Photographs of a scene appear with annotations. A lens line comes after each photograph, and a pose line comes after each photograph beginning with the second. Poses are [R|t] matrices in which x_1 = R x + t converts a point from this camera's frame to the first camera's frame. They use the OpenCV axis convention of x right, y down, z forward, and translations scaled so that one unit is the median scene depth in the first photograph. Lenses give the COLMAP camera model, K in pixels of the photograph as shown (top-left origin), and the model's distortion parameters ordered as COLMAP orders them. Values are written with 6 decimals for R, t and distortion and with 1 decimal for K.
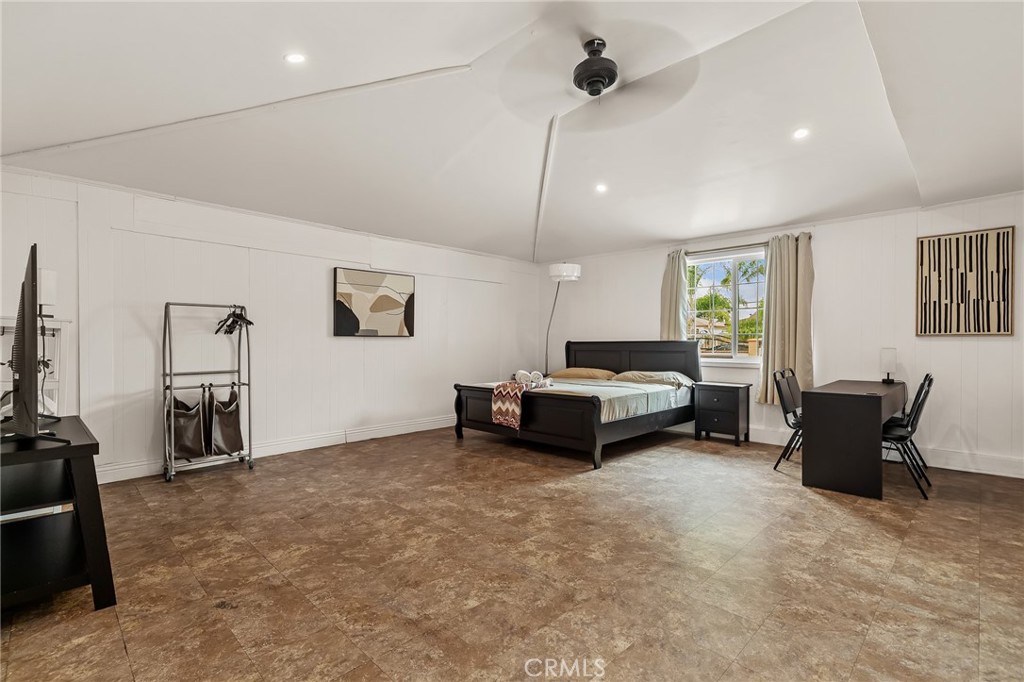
lens RADIAL K [[467.1, 0, 508.3], [0, 467.1, 341.8], [0, 0, 1]] dist [0.009388, -0.000466]
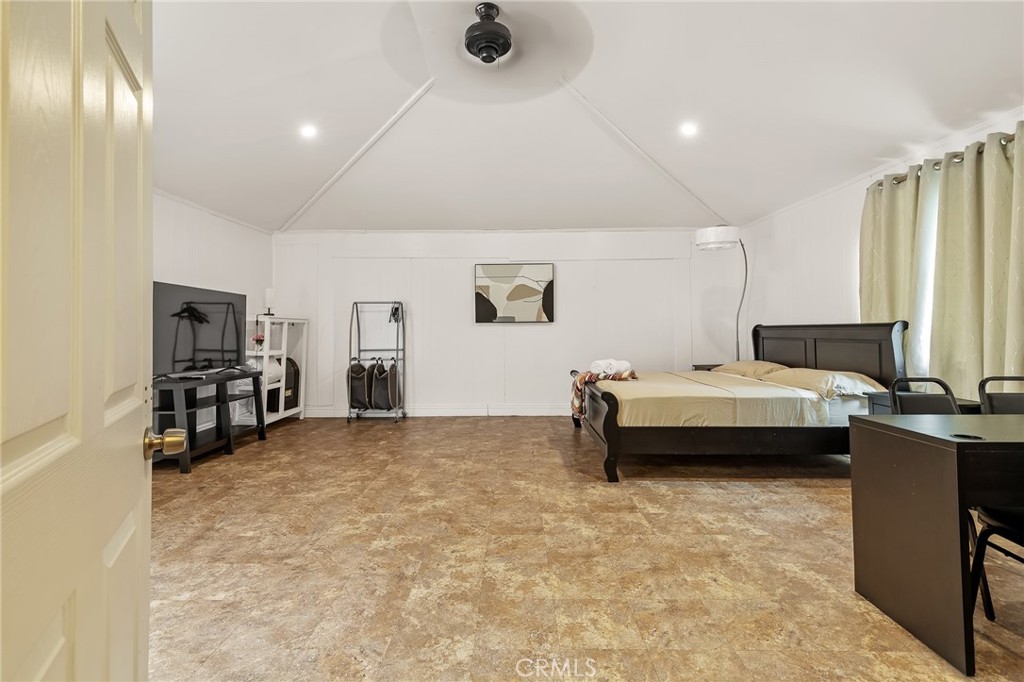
lens RADIAL K [[467.1, 0, 505.8], [0, 467.1, 321.4], [0, 0, 1]] dist [0.009388, -0.000466]
pose [[0.699462, -0.013892, -0.714535, 0.803263], [0.006329, 0.999892, -0.013244, 0.000145], [0.714642, 0.004741, 0.699474, 0.362385]]
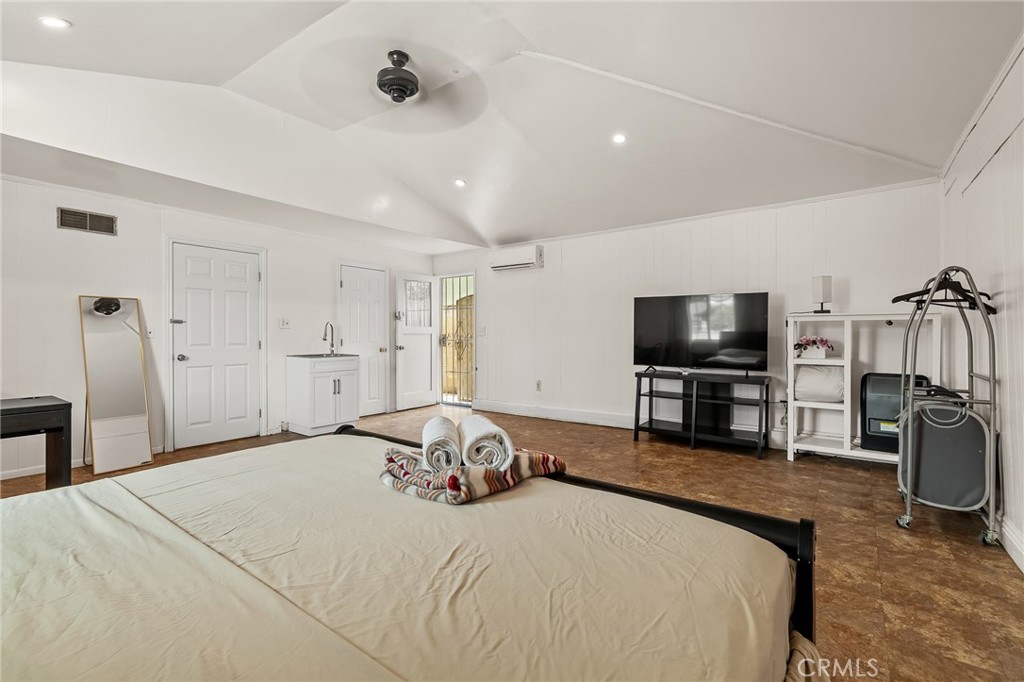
lens RADIAL K [[467.1, 0, 512.2], [0, 467.1, 338.0], [0, 0, 1]] dist [0.009388, -0.000466]
pose [[-0.987119, 0.006358, -0.159864, 0.096205], [0.005453, 0.999967, 0.006095, 0.007353], [0.159897, 0.005145, -0.987120, 1.962326]]
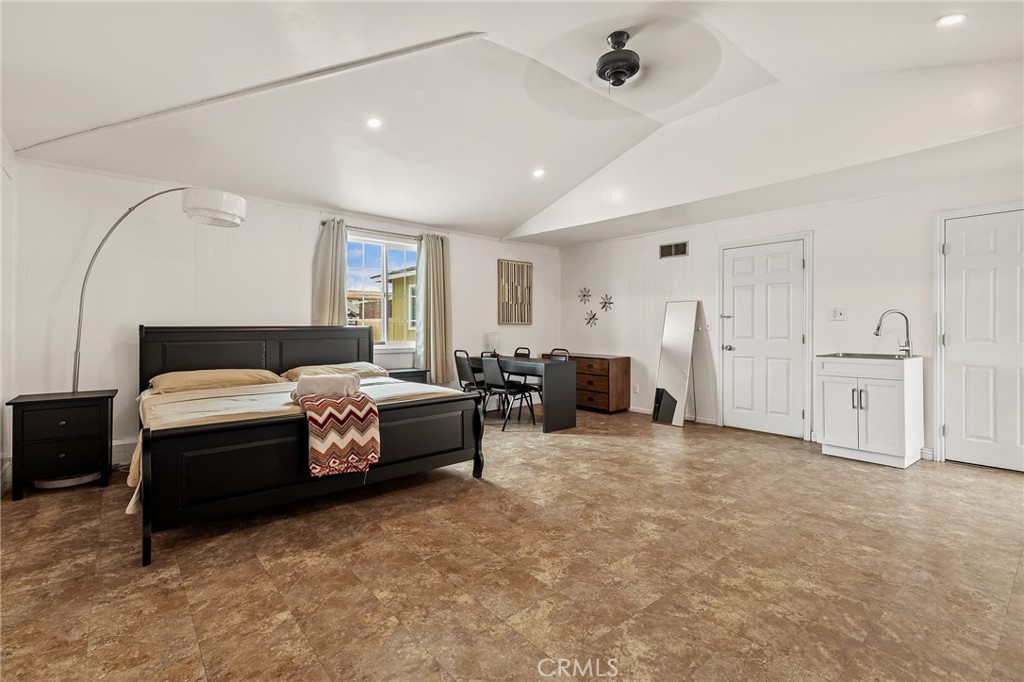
lens RADIAL K [[467.1, 0, 505.7], [0, 467.1, 330.5], [0, 0, 1]] dist [0.009388, -0.000466]
pose [[0.089838, -0.002183, 0.995954, -0.798669], [0.000293, 0.999998, 0.002165, 0.006209], [-0.995956, 0.000097, 0.089839, 1.079985]]
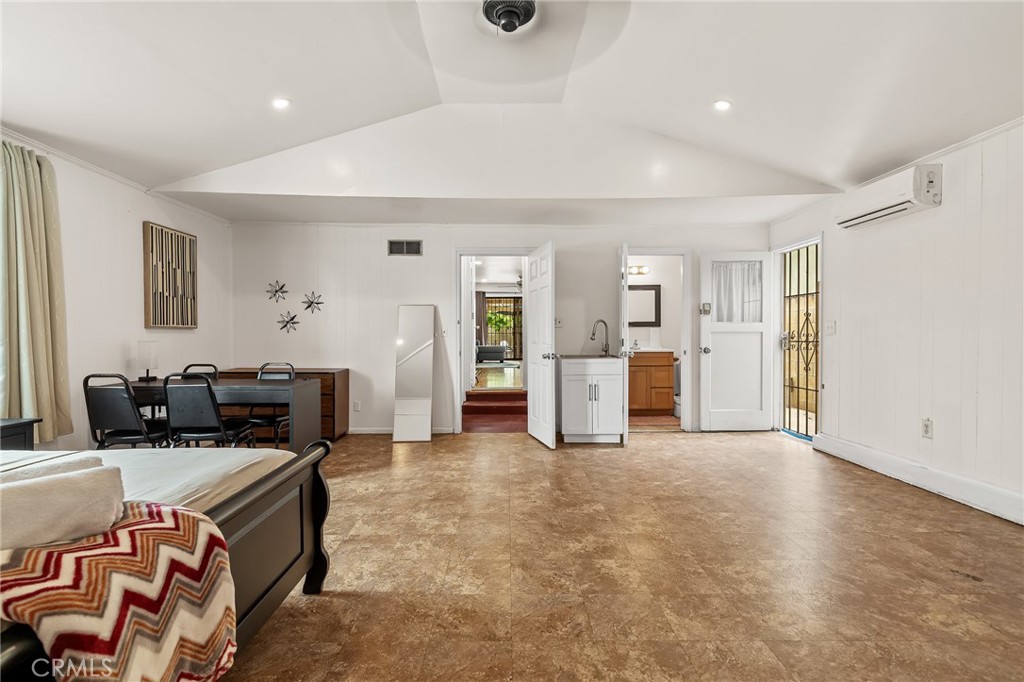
lens RADIAL K [[467.1, 0, 506.8], [0, 467.1, 340.6], [0, 0, 1]] dist [0.009388, -0.000466]
pose [[-0.713604, -0.004642, 0.700534, -0.360830], [0.004261, 0.999931, 0.010966, 0.007192], [-0.700536, 0.010810, -0.713535, 1.489723]]
